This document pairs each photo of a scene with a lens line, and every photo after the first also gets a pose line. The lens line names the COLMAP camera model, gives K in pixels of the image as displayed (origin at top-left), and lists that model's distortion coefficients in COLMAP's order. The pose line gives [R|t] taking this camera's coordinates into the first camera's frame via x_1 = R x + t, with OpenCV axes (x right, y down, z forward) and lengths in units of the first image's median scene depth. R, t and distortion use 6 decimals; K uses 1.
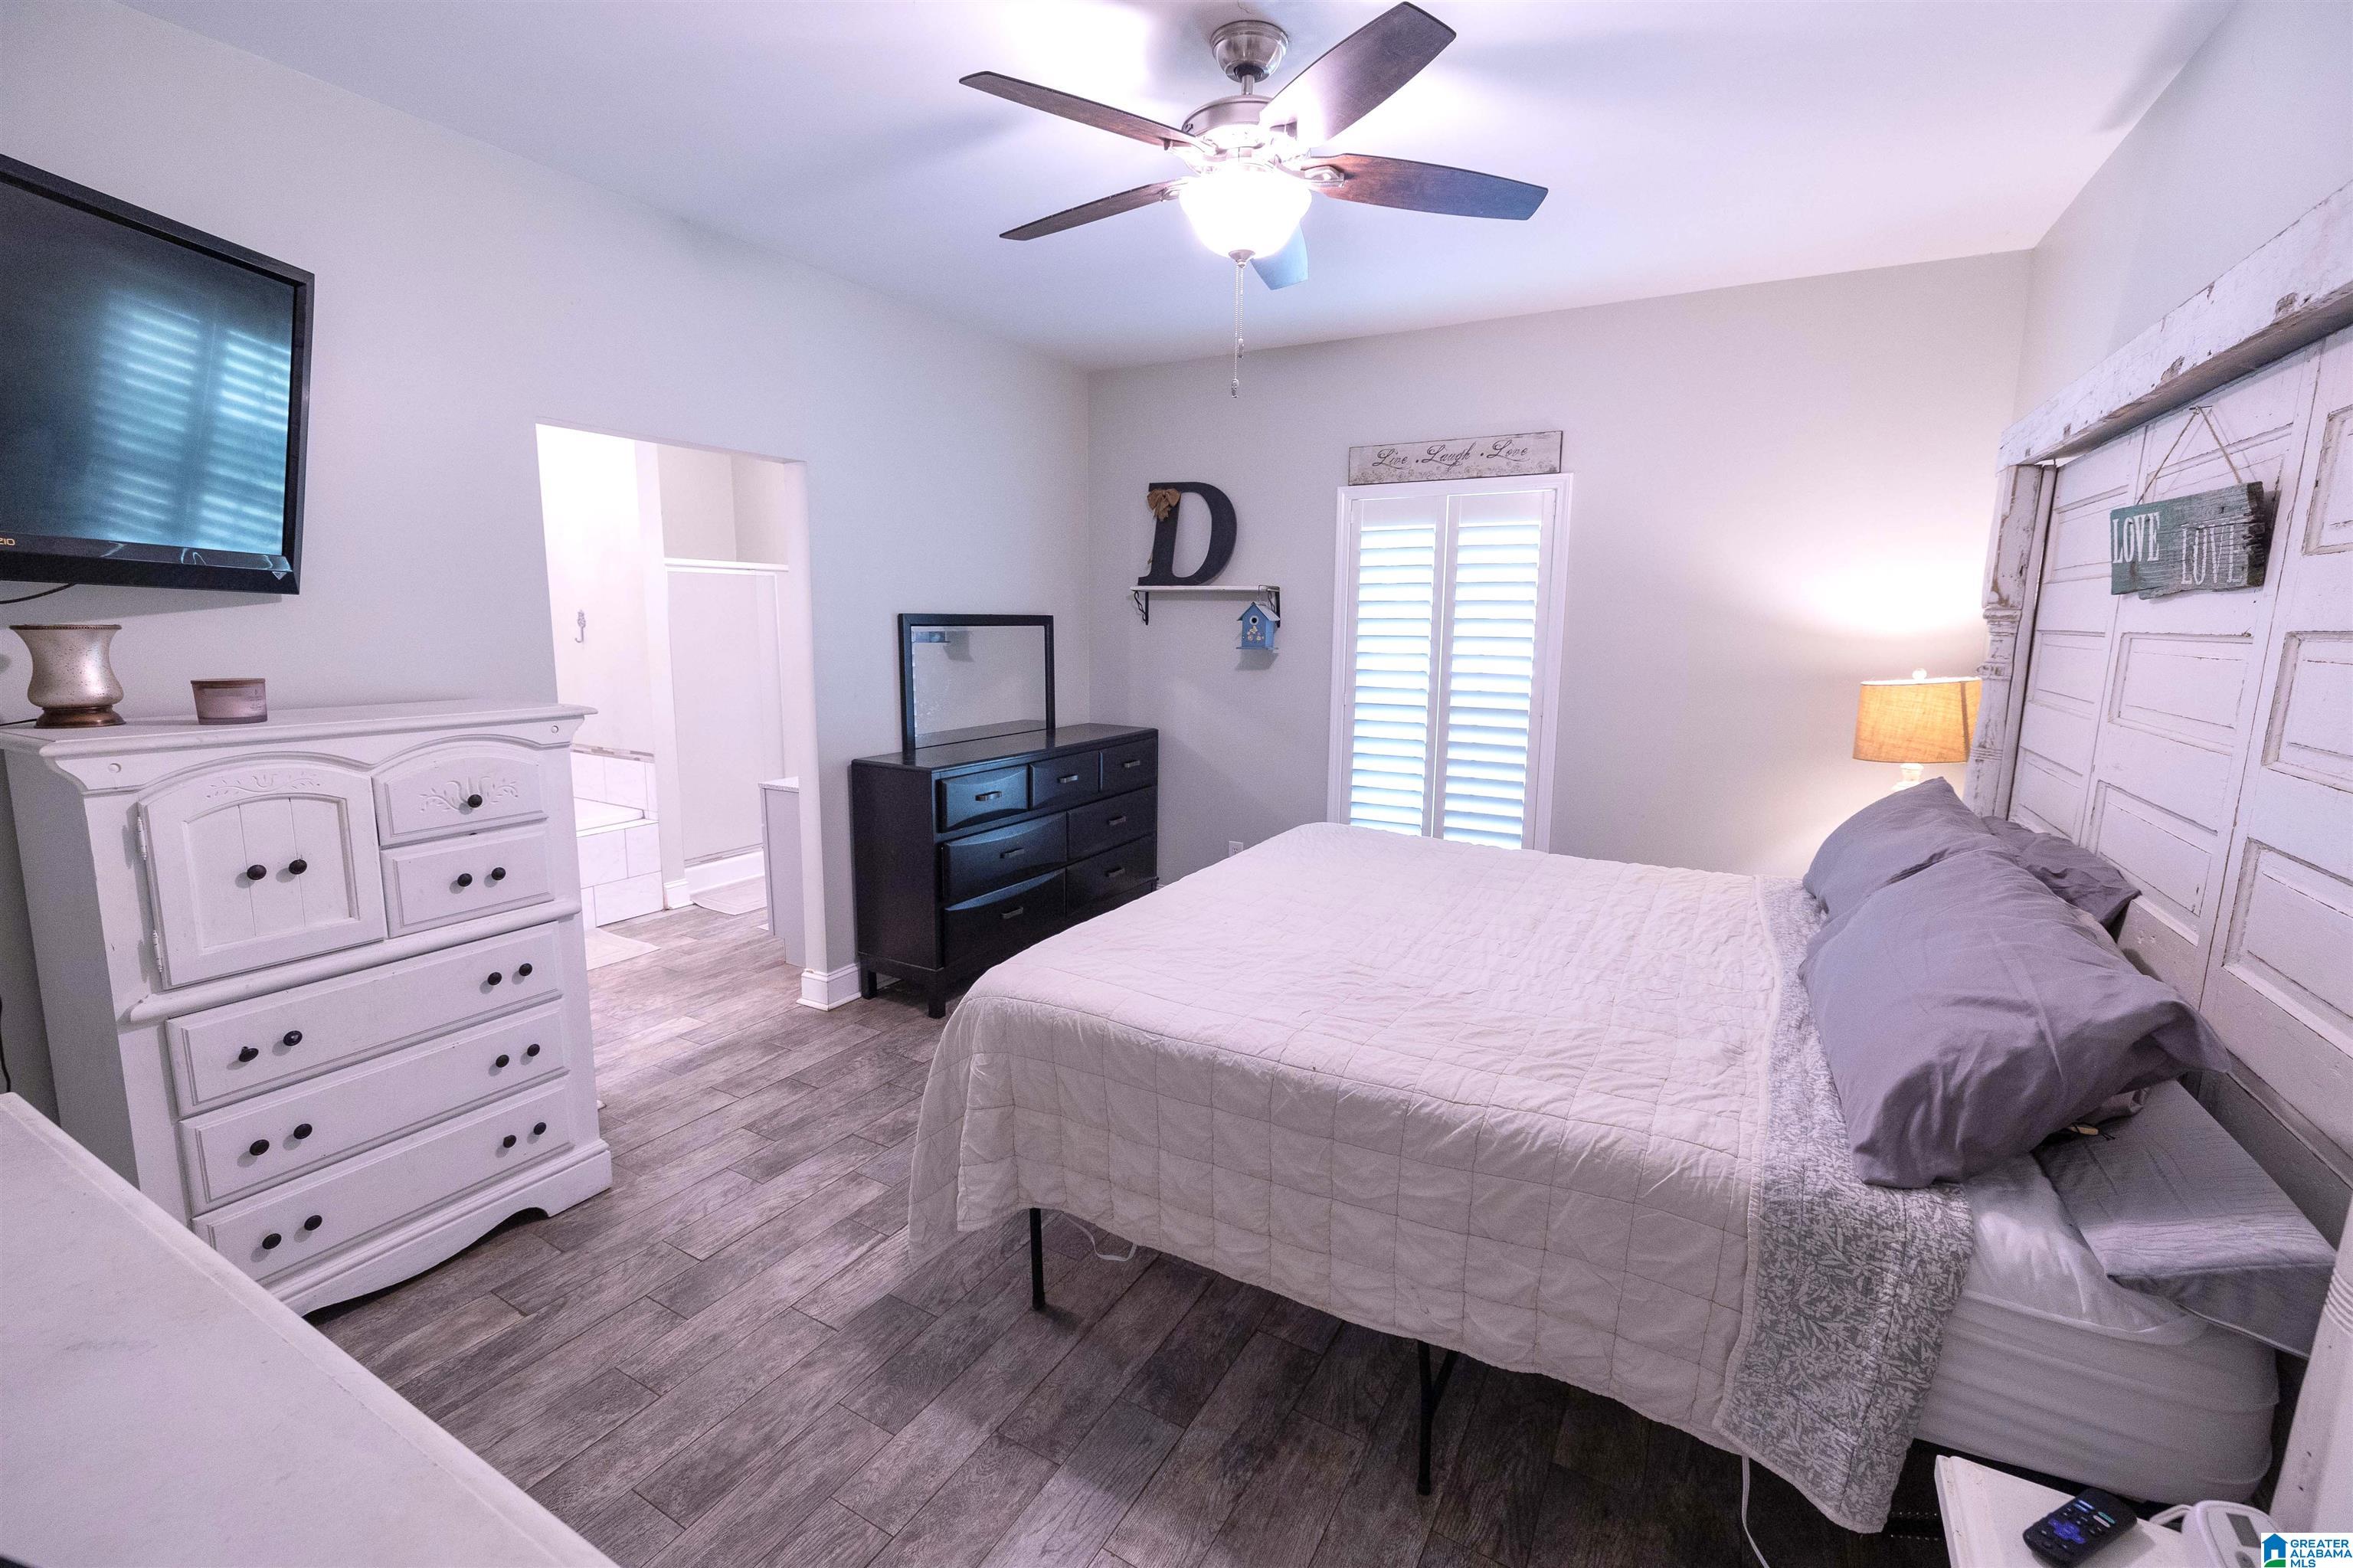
lens RADIAL K [[1013.3, 0, 1176.5], [0, 1013.3, 784.0], [0, 0, 1]] dist [-0.000642, -0.000154]
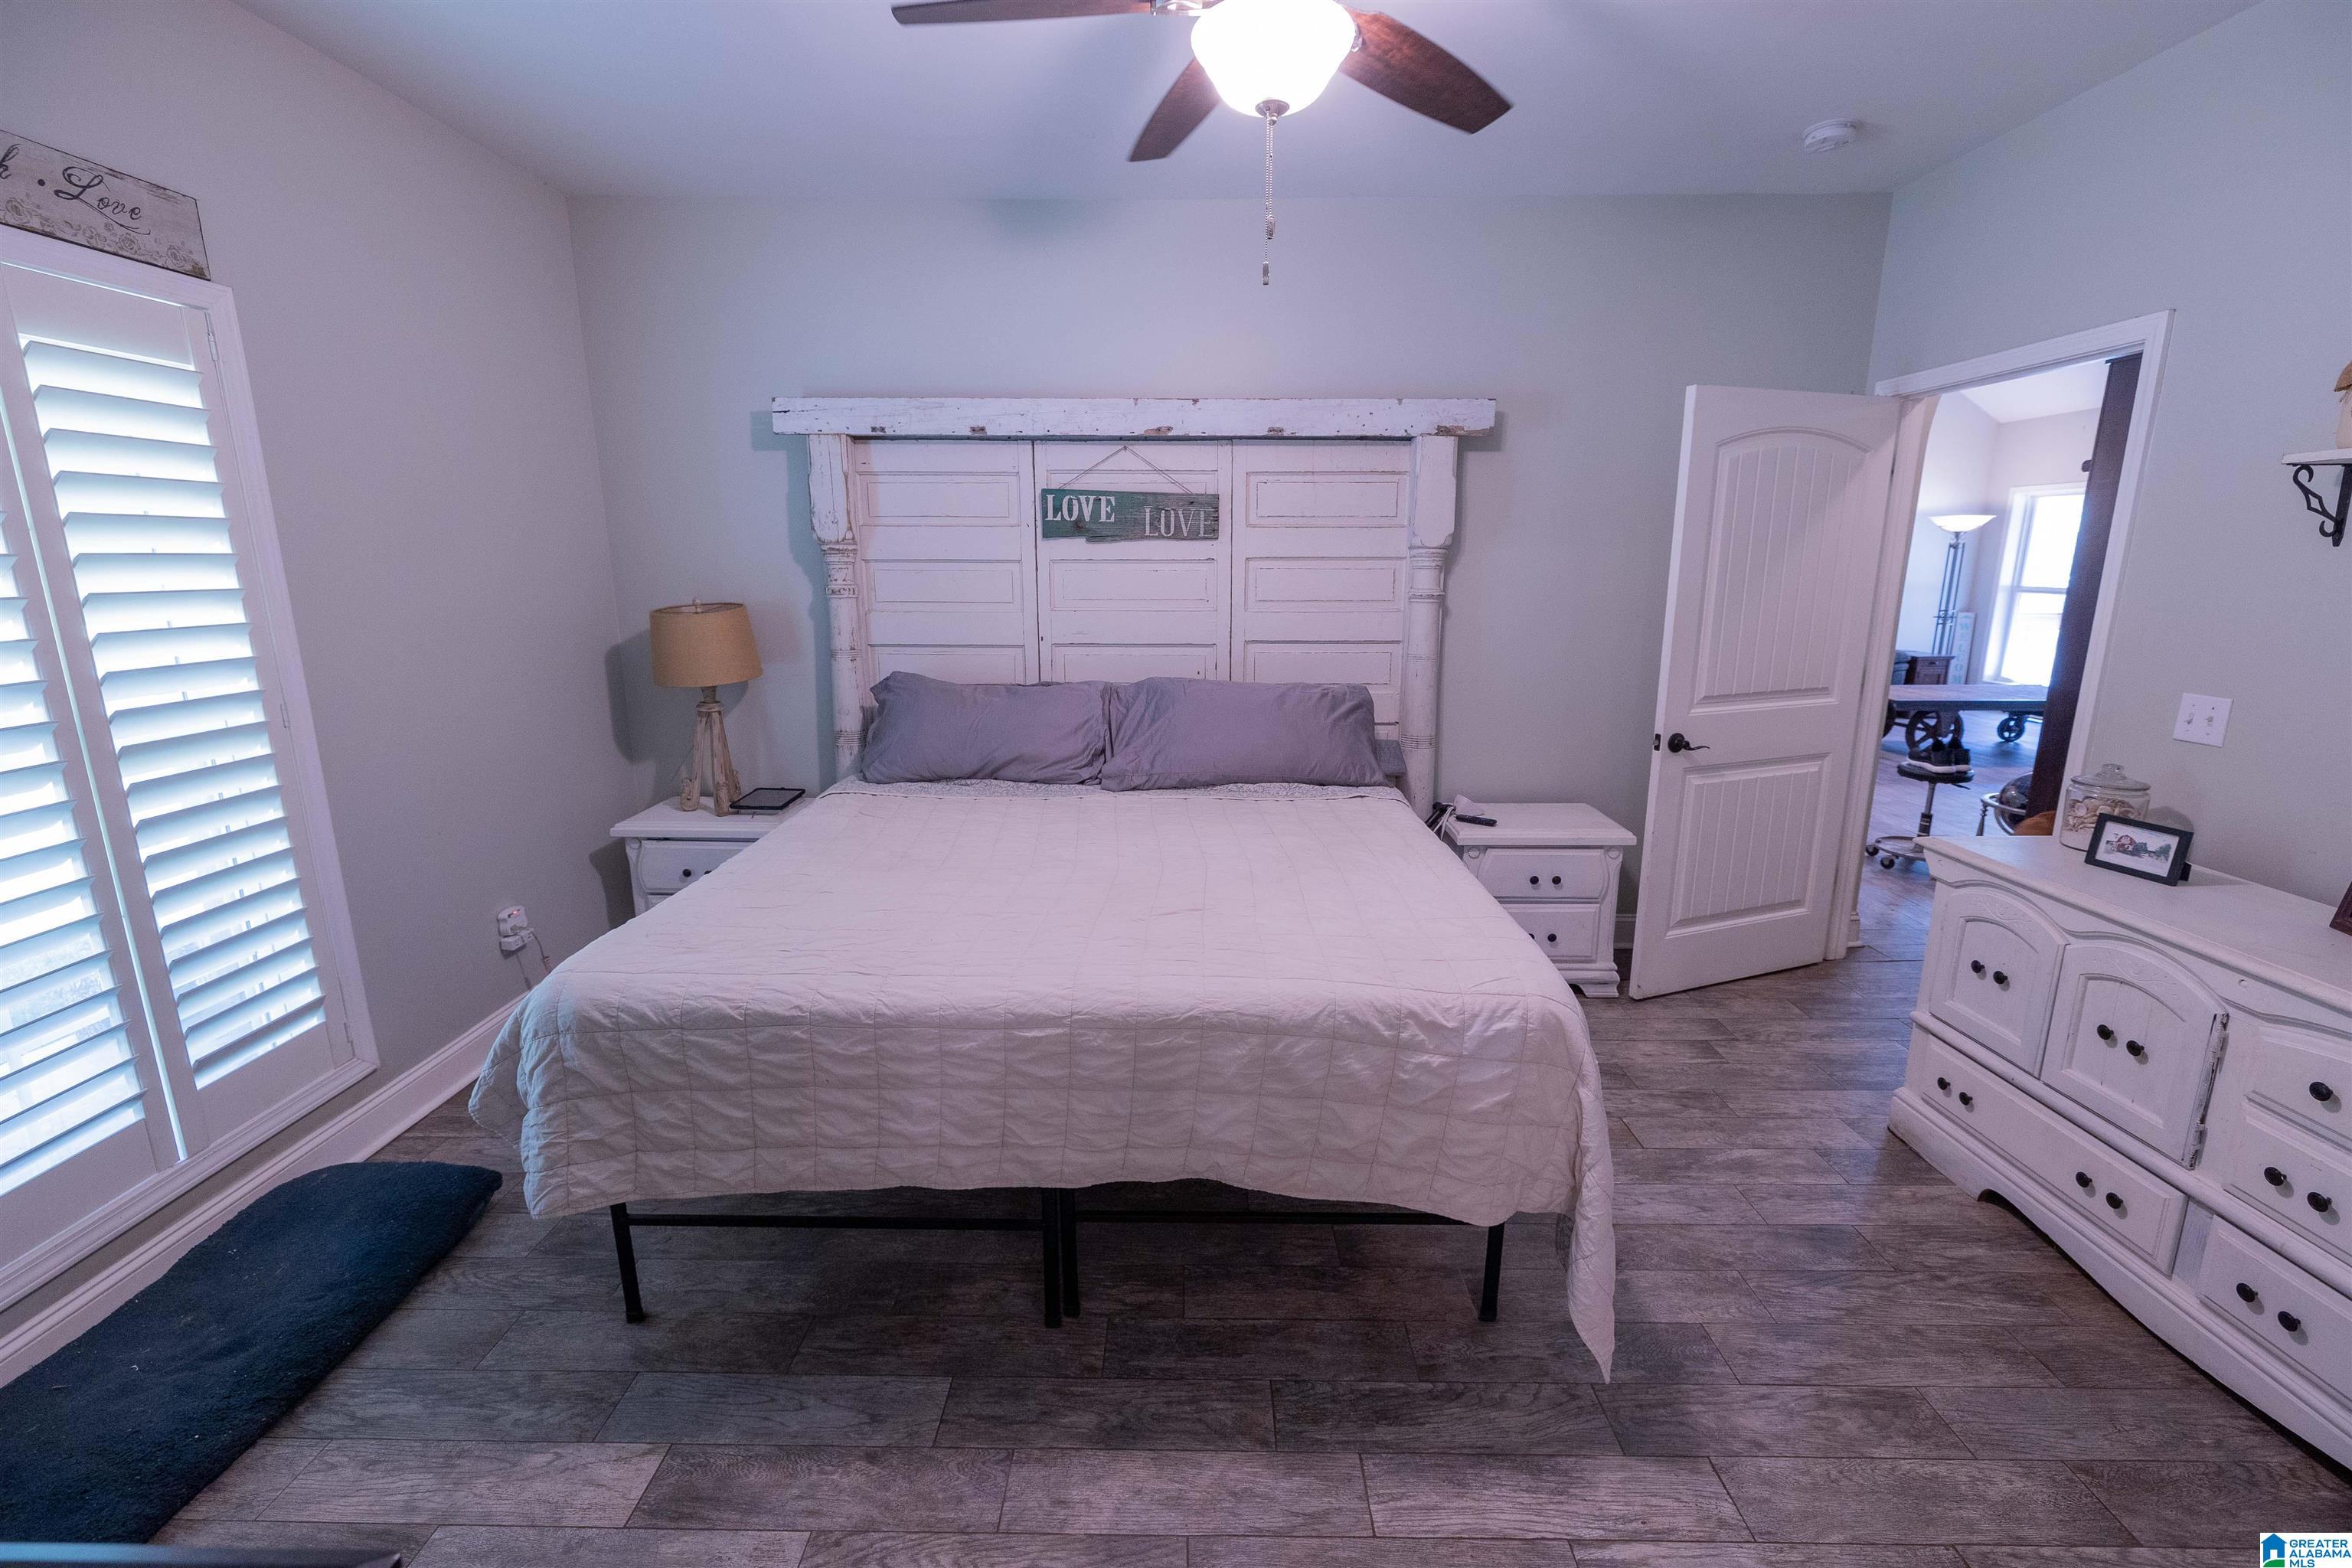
lens RADIAL K [[1012.8, 0, 1176.0], [0, 1012.8, 784.0], [0, 0, 1]] dist [-0.000642, -0.000154]
pose [[-0.495642, -0.196795, 0.845938, -0.646333], [0.140244, 0.943076, 0.301563, -0.242898], [-0.857129, 0.268105, -0.439829, 1.454003]]
